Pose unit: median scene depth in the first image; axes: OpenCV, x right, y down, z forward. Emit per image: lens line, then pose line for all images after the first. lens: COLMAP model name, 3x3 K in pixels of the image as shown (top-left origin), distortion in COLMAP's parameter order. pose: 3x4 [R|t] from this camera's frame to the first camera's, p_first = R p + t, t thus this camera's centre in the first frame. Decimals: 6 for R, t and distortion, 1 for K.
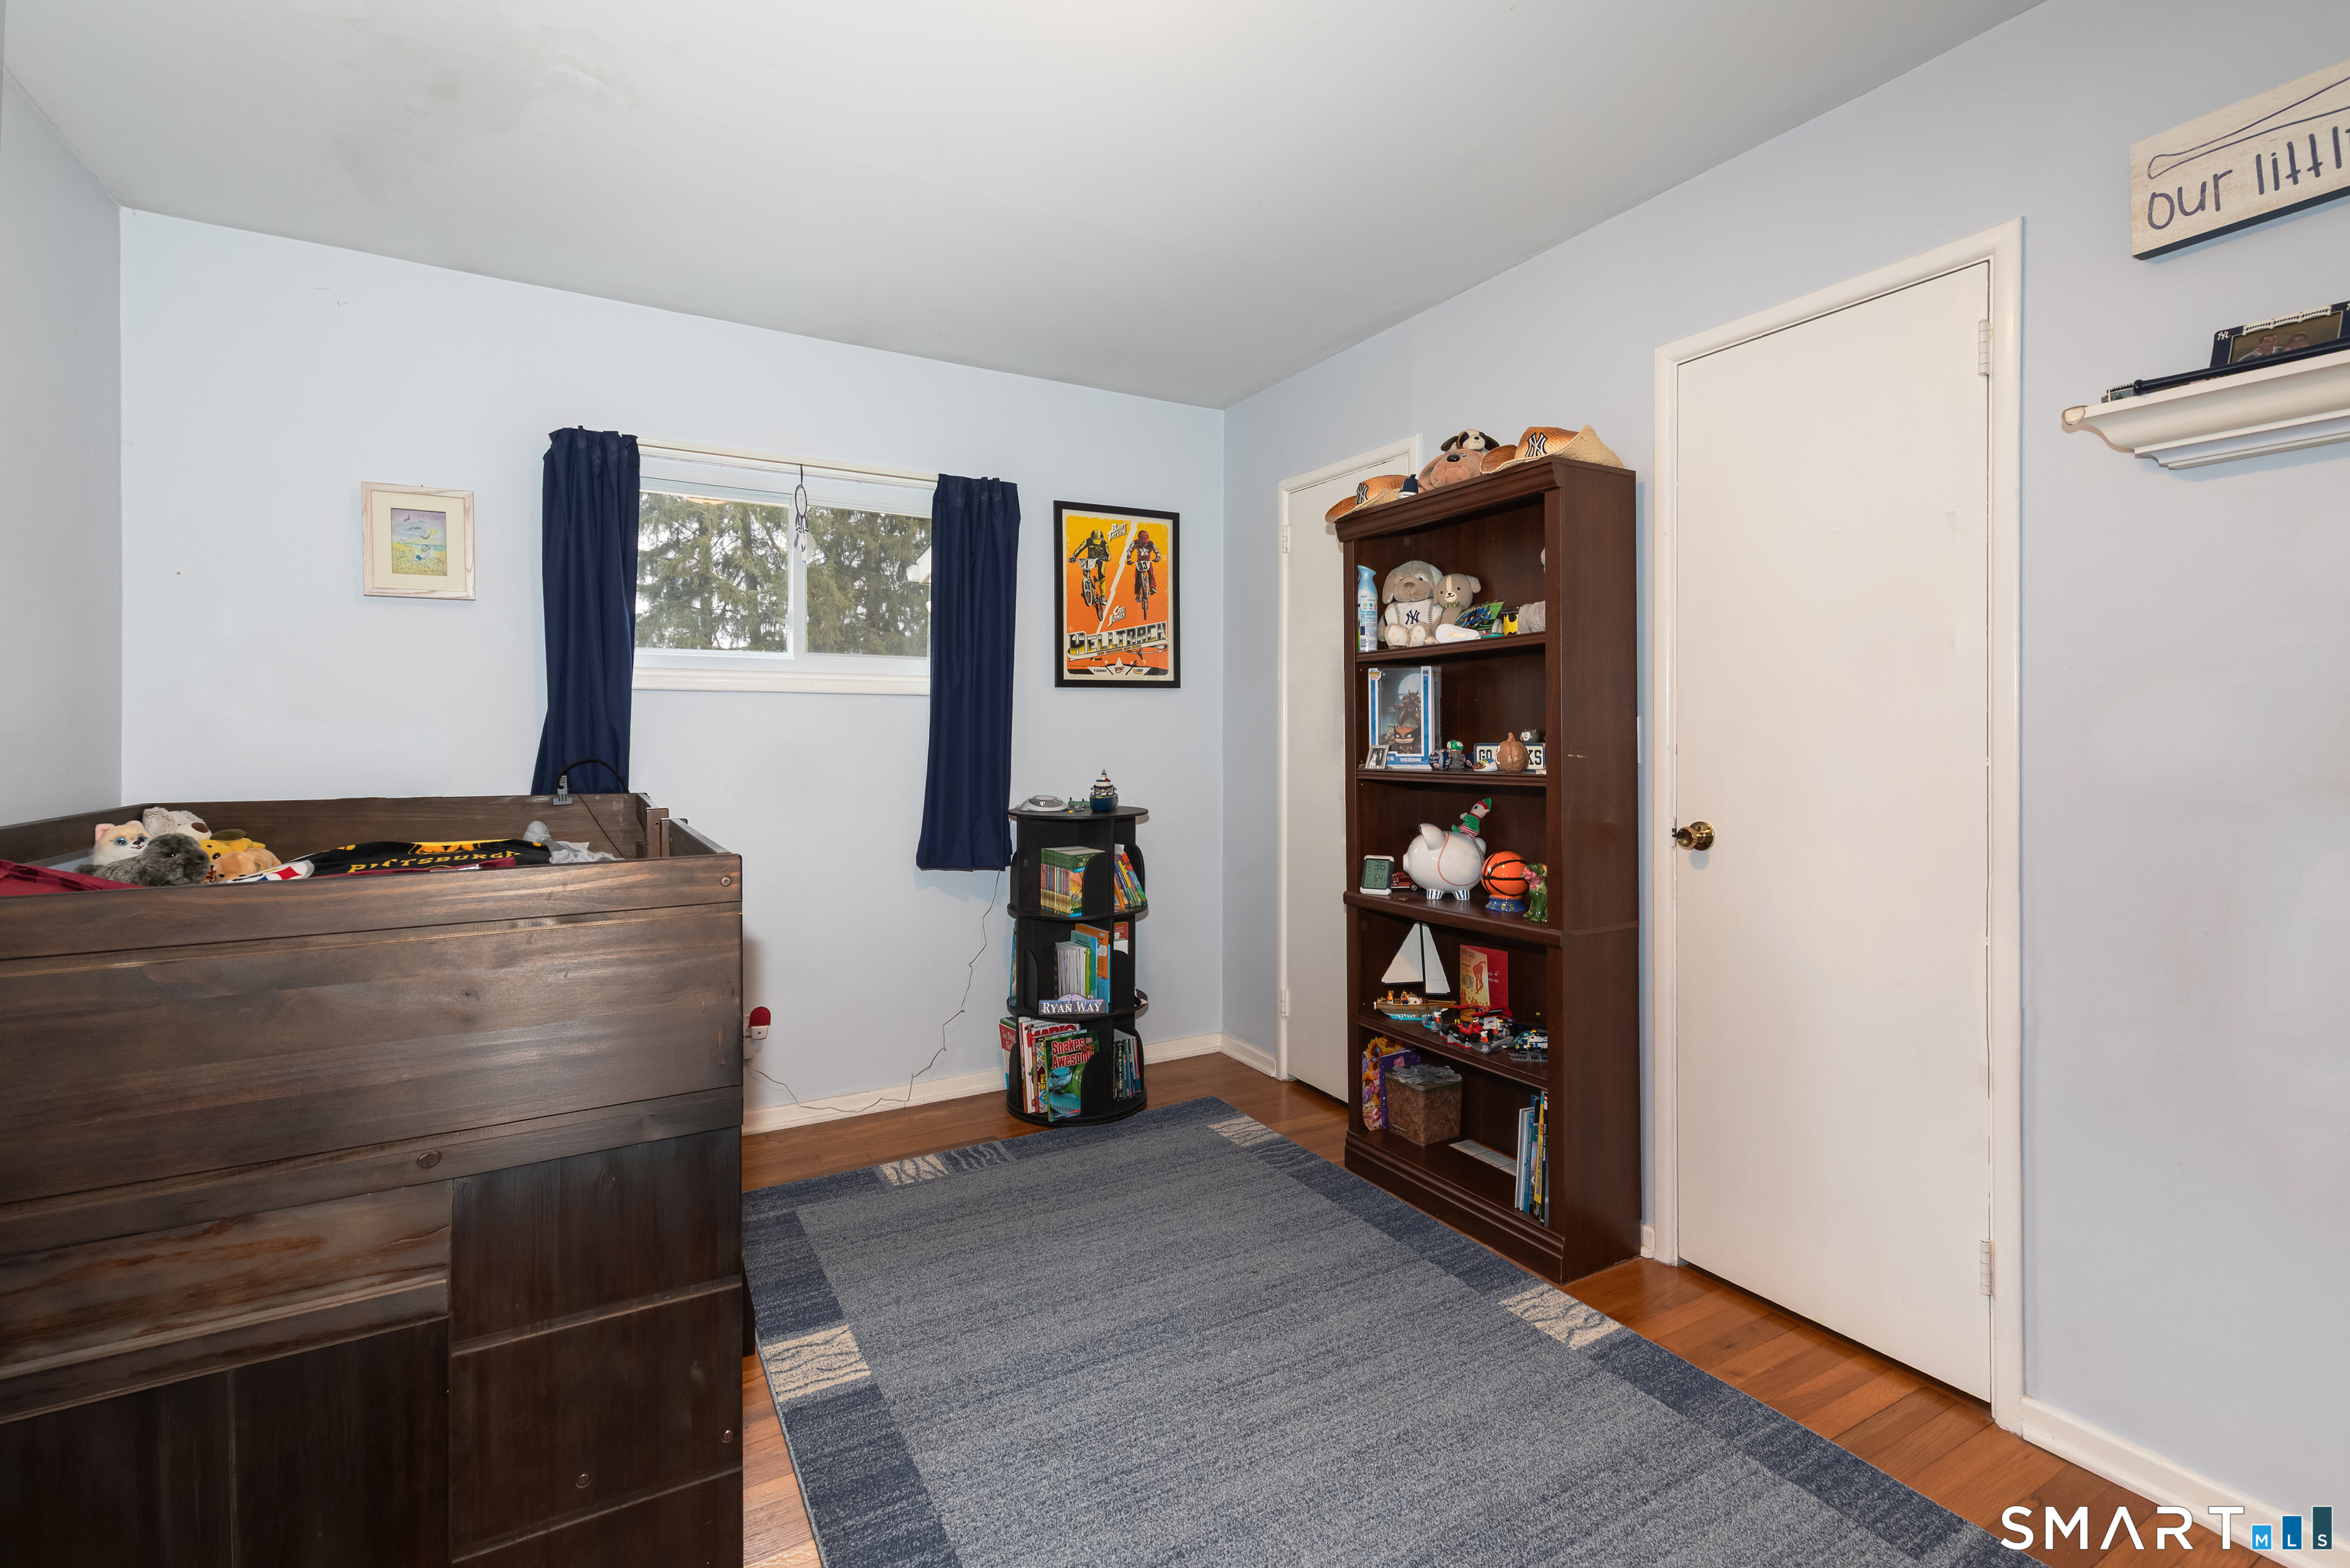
lens RADIAL K [[1078.9, 0, 1174.6], [0, 1078.9, 769.3], [0, 0, 1]] dist [-0.001864, -0.000369]
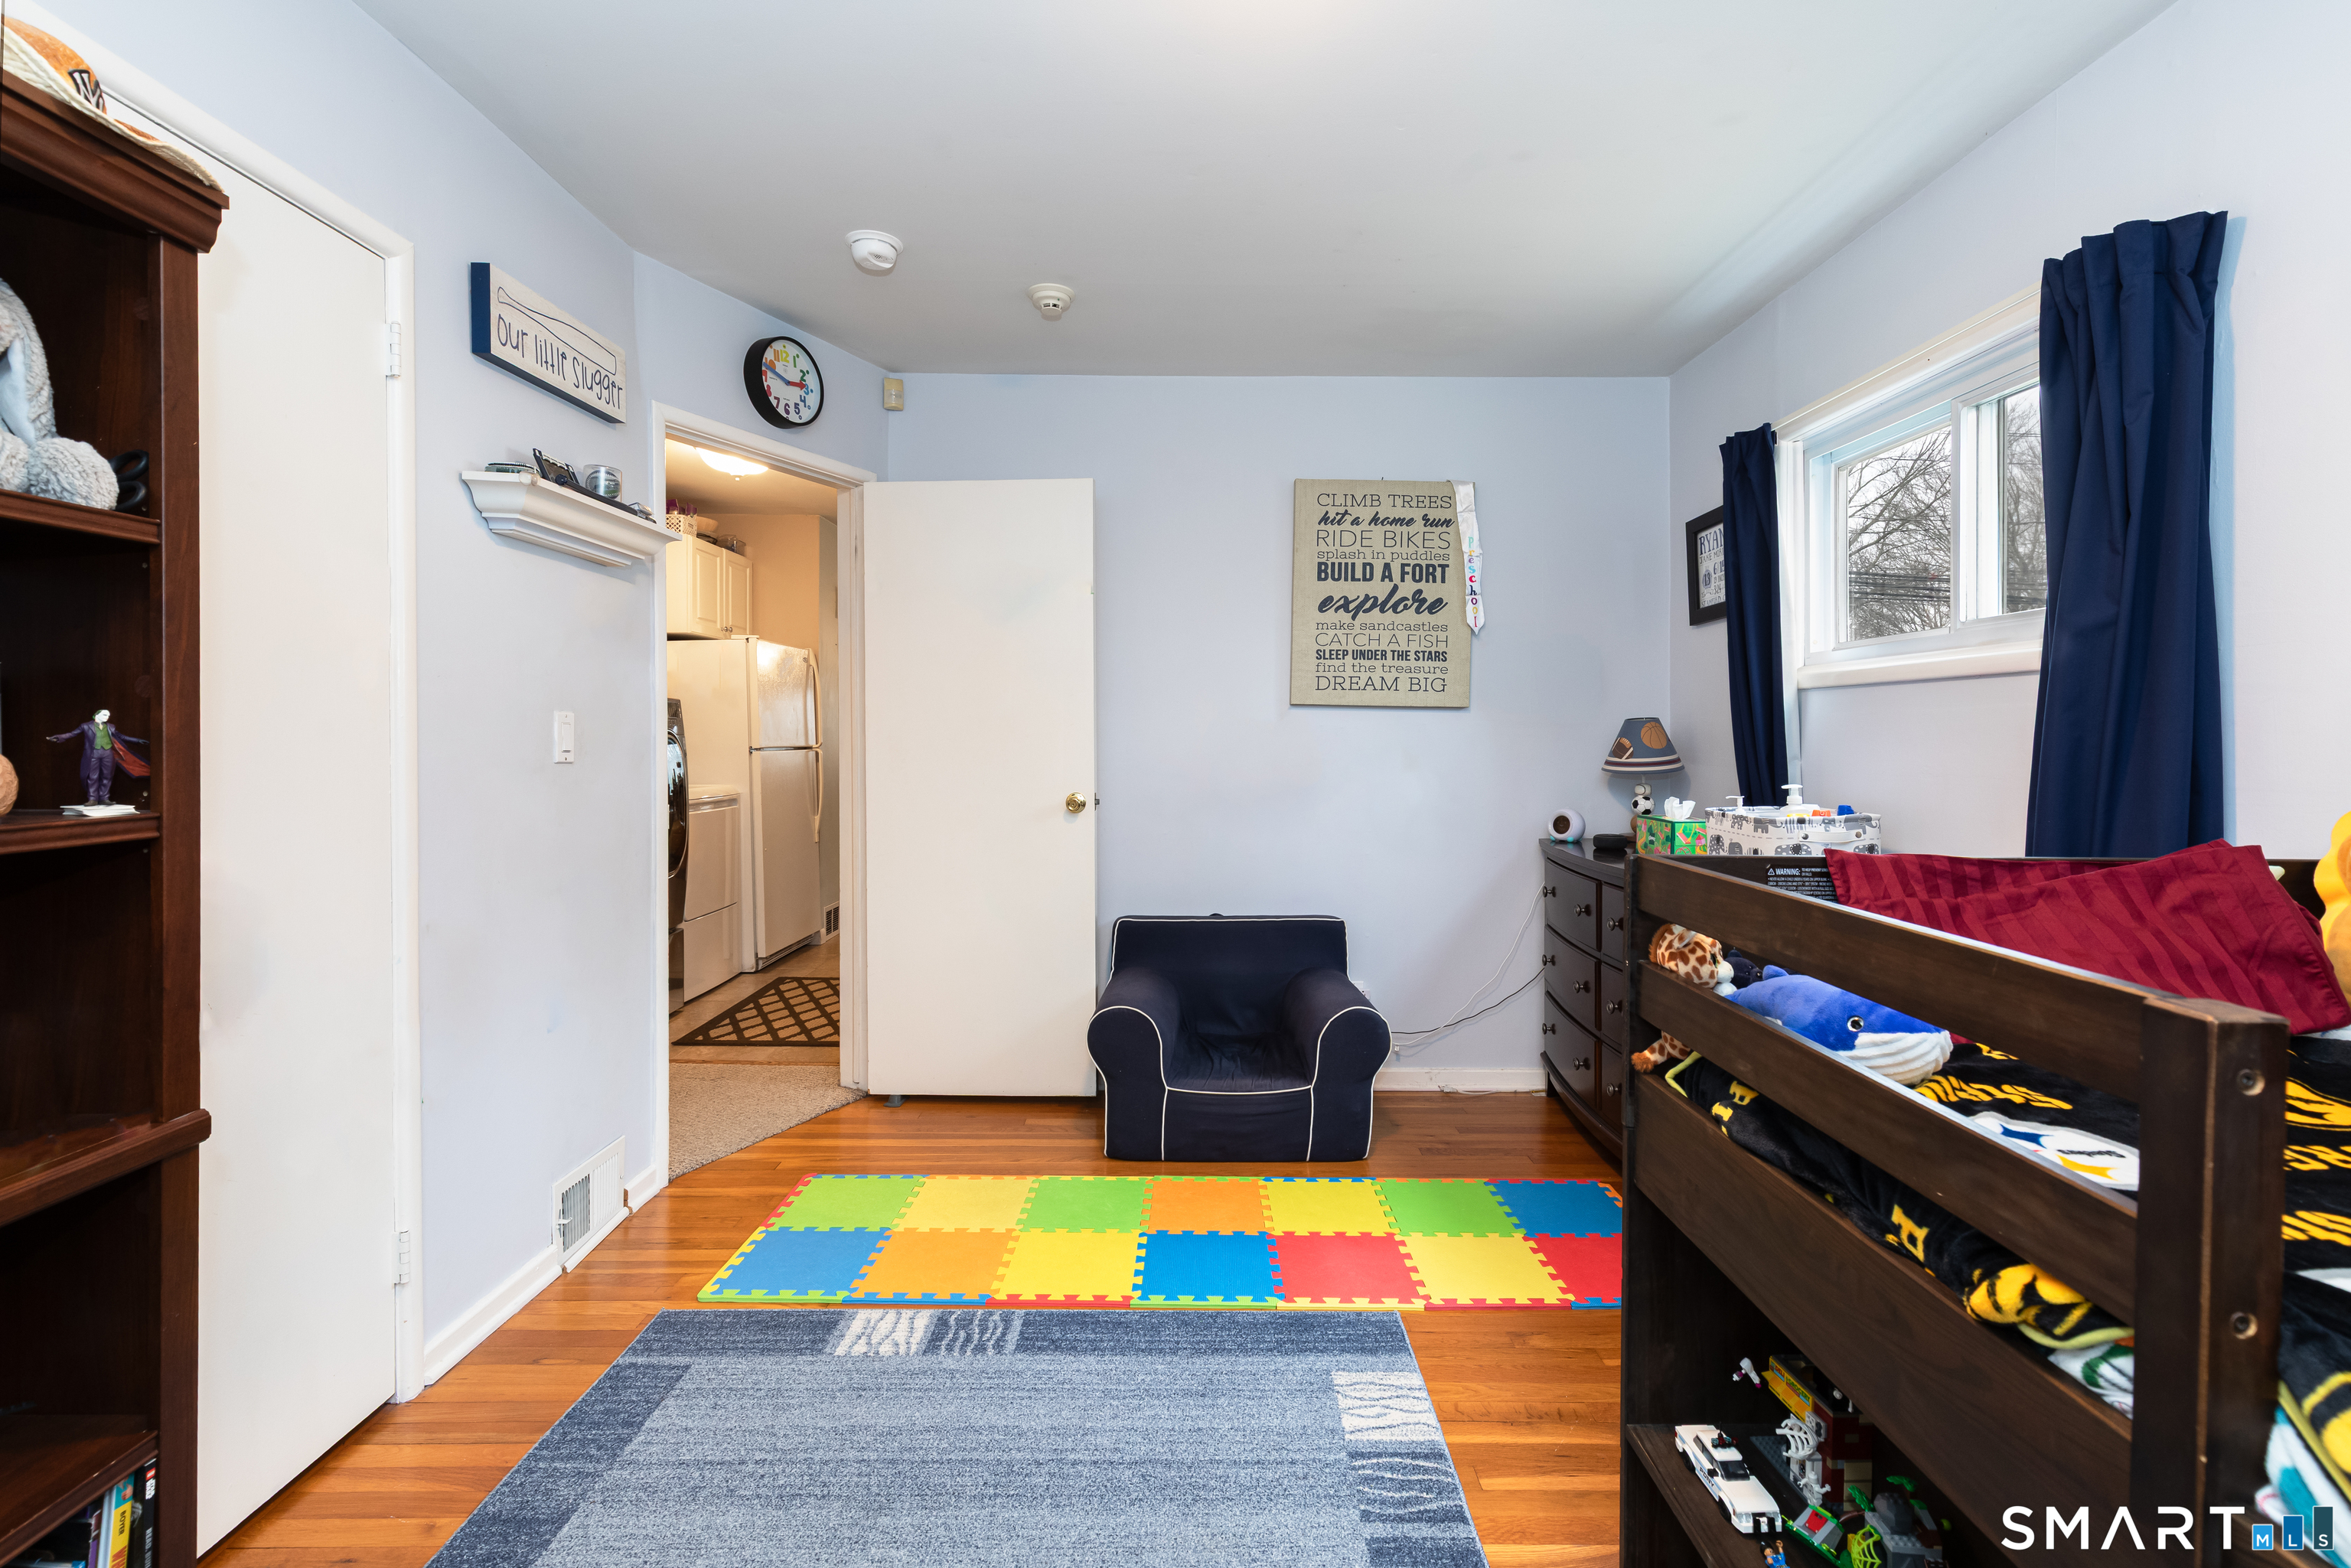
lens RADIAL K [[1079.4, 0, 1180.3], [0, 1079.4, 761.8], [0, 0, 1]] dist [-0.001864, -0.000369]
pose [[-0.858968, -0.000325, 0.512028, -0.460906], [0.018879, 0.999300, 0.032304, -0.024961], [-0.511680, 0.037414, -0.858361, 1.730006]]
